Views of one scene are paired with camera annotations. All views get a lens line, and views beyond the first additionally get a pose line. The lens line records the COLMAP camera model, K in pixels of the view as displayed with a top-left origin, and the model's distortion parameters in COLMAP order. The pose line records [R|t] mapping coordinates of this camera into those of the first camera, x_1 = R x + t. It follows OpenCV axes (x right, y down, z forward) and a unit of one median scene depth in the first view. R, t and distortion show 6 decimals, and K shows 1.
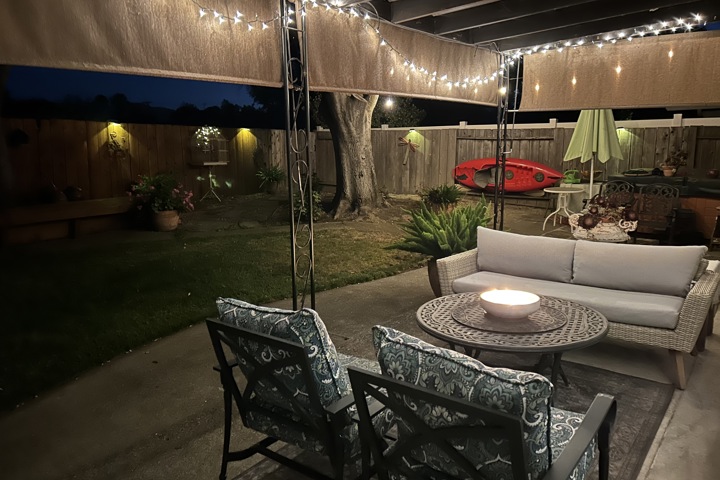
lens RADIAL K [[548.9, 0, 361.0], [0, 548.9, 242.0], [0, 0, 1]] dist [0.048431, -0.049272]
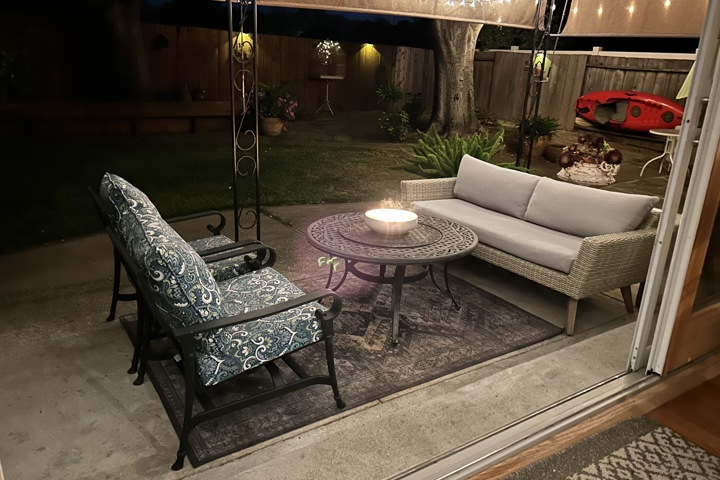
lens RADIAL K [[548.9, 0, 355.0], [0, 548.9, 241.4], [0, 0, 1]] dist [0.048431, -0.049272]
pose [[0.939340, 0.157992, -0.304434, 0.171873], [-0.115445, 0.981440, 0.153127, -0.001309], [0.322976, -0.108693, 0.940145, -0.008385]]
